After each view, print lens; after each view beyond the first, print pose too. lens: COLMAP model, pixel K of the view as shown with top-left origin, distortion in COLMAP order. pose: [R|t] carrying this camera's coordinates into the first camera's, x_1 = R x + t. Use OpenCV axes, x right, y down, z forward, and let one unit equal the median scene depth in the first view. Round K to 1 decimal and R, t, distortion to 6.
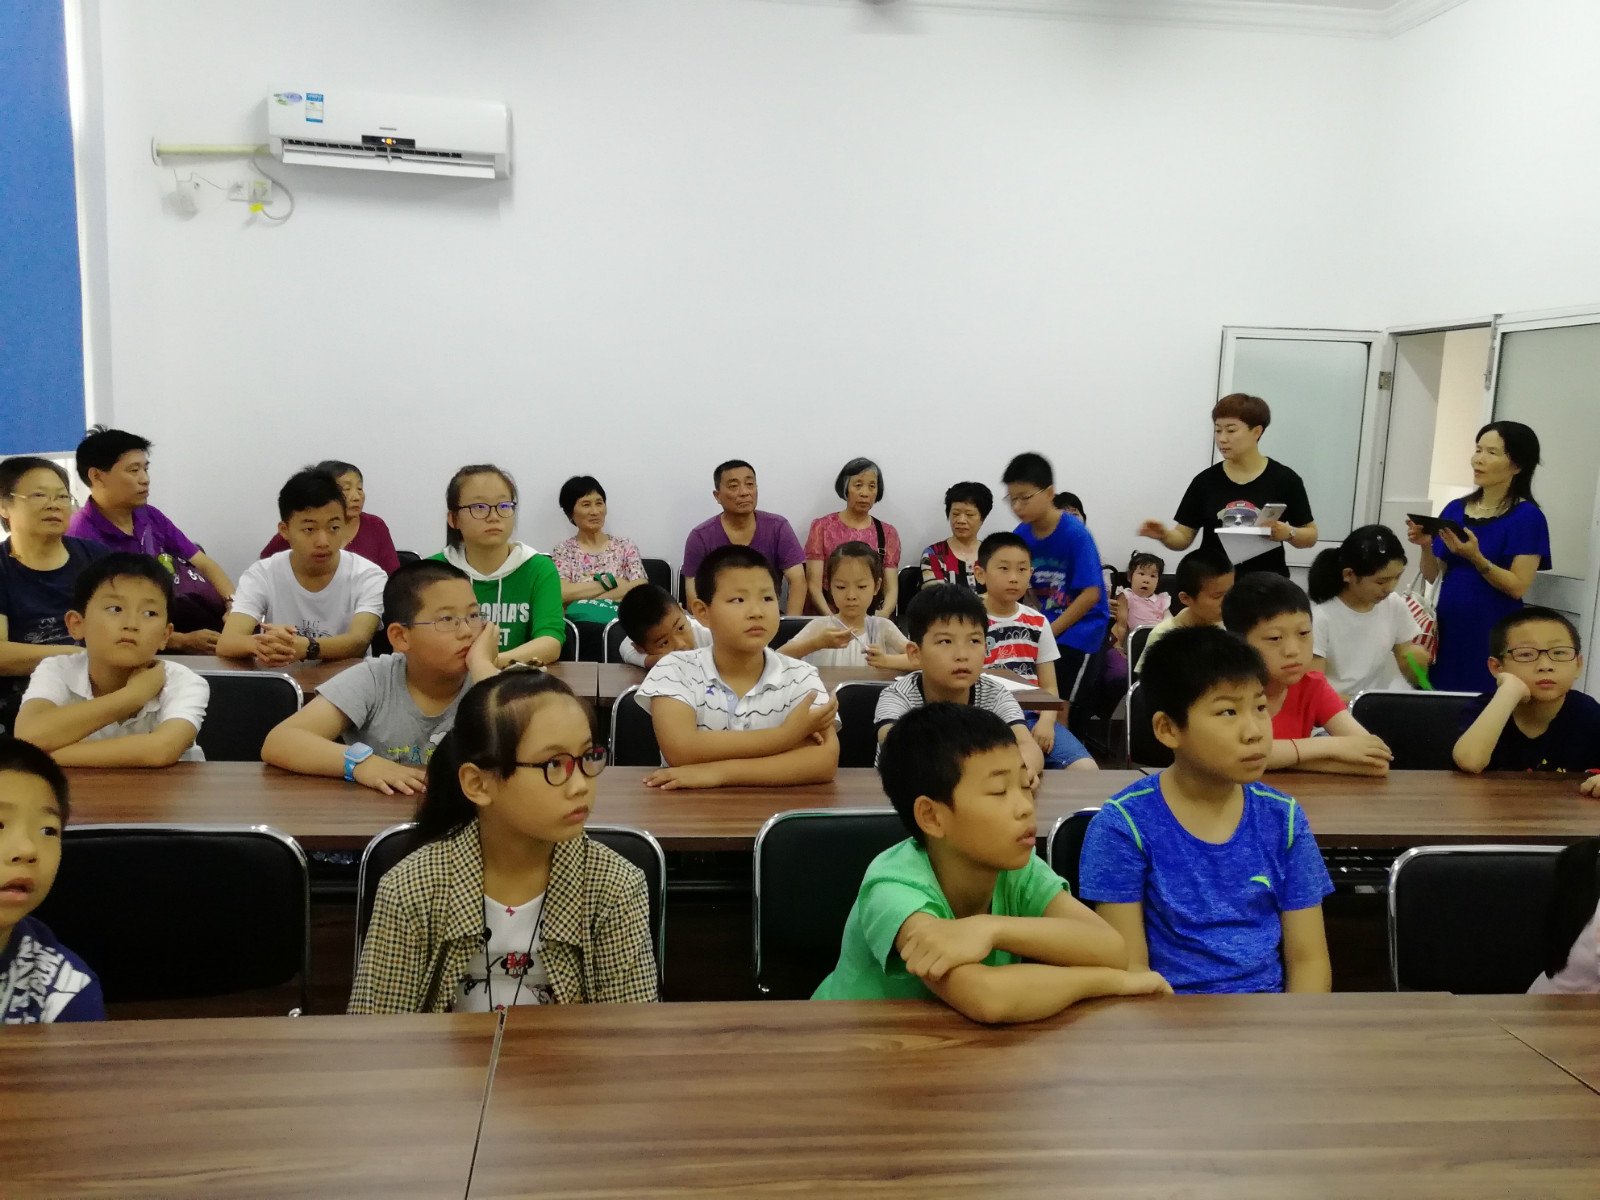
lens RADIAL K [[1255.7, 0, 800.0], [0, 1255.7, 600.0], [0, 0, 1]] dist [-0.004364, -0.003431]
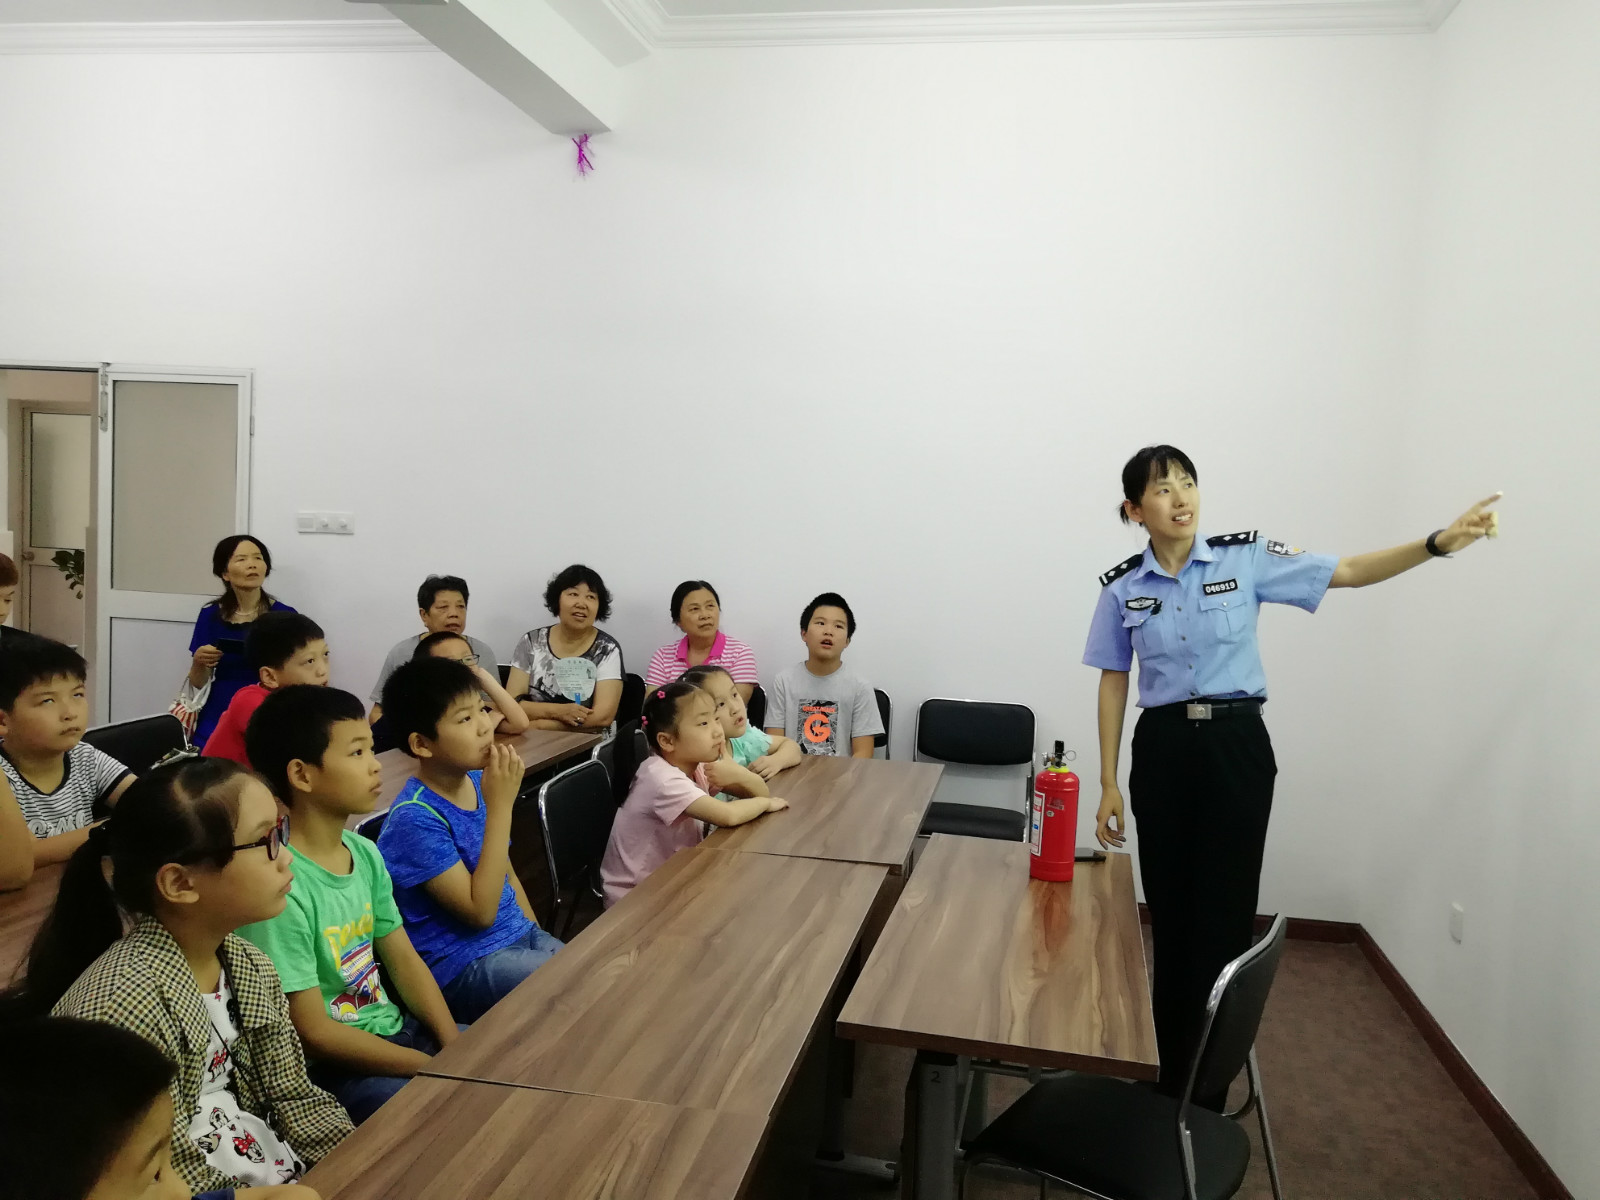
lens RADIAL K [[1255.7, 0, 800.0], [0, 1255.7, 600.0], [0, 0, 1]] dist [-0.004364, -0.003431]
pose [[0.258198, -0.052485, 0.964665, -0.643699], [0.060701, 0.997432, 0.038021, -0.044379], [-0.964183, 0.048739, 0.260721, 0.242638]]
